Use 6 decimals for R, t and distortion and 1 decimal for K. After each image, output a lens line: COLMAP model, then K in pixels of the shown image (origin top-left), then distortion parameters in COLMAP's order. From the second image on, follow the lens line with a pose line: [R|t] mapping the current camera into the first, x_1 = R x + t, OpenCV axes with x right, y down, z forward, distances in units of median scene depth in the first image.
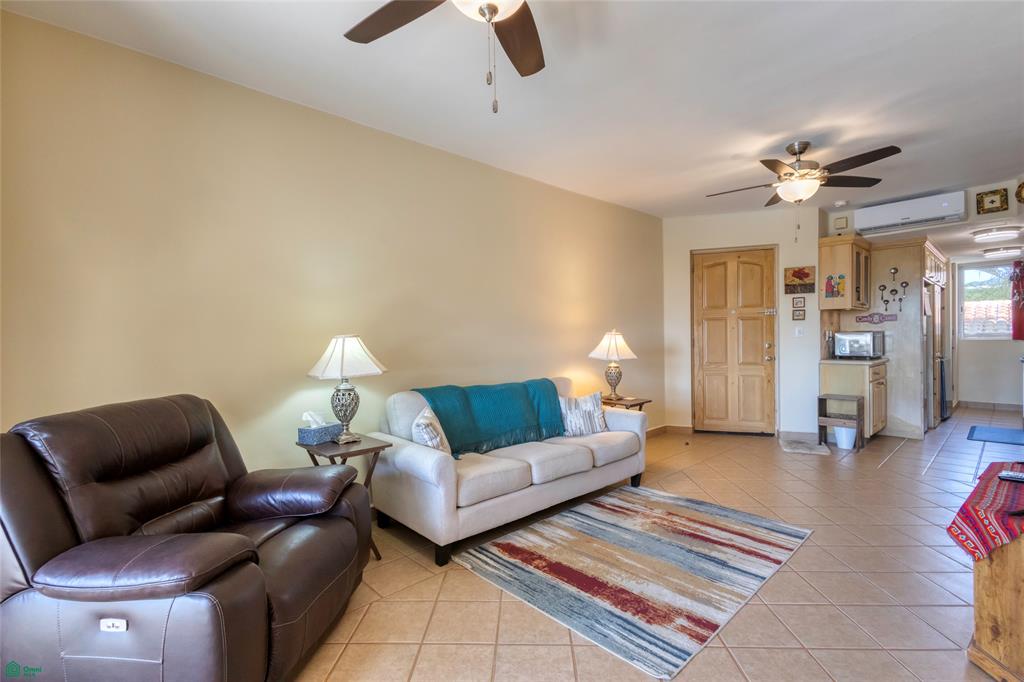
lens RADIAL K [[466.7, 0, 522.8], [0, 466.7, 340.7], [0, 0, 1]] dist [0.012606, -0.003484]
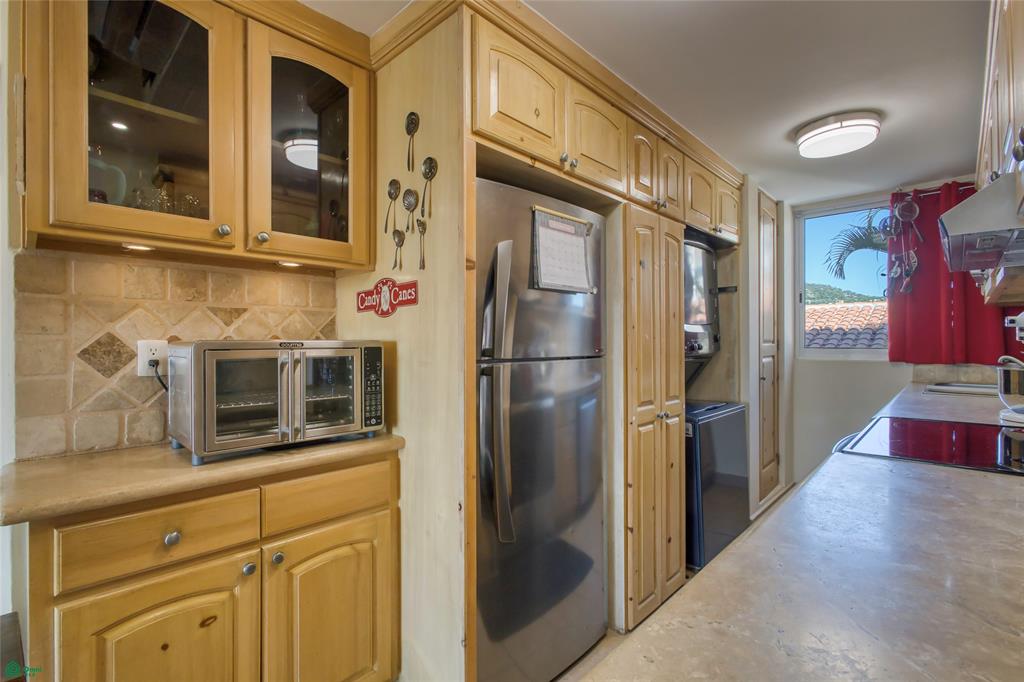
lens RADIAL K [[466.7, 0, 515.5], [0, 466.7, 337.1], [0, 0, 1]] dist [0.012606, -0.003484]
pose [[0.998451, 0.013378, 0.054003, 0.829050], [-0.012540, 0.999796, -0.015832, -0.019132], [-0.054204, 0.015131, 0.998415, 0.714842]]
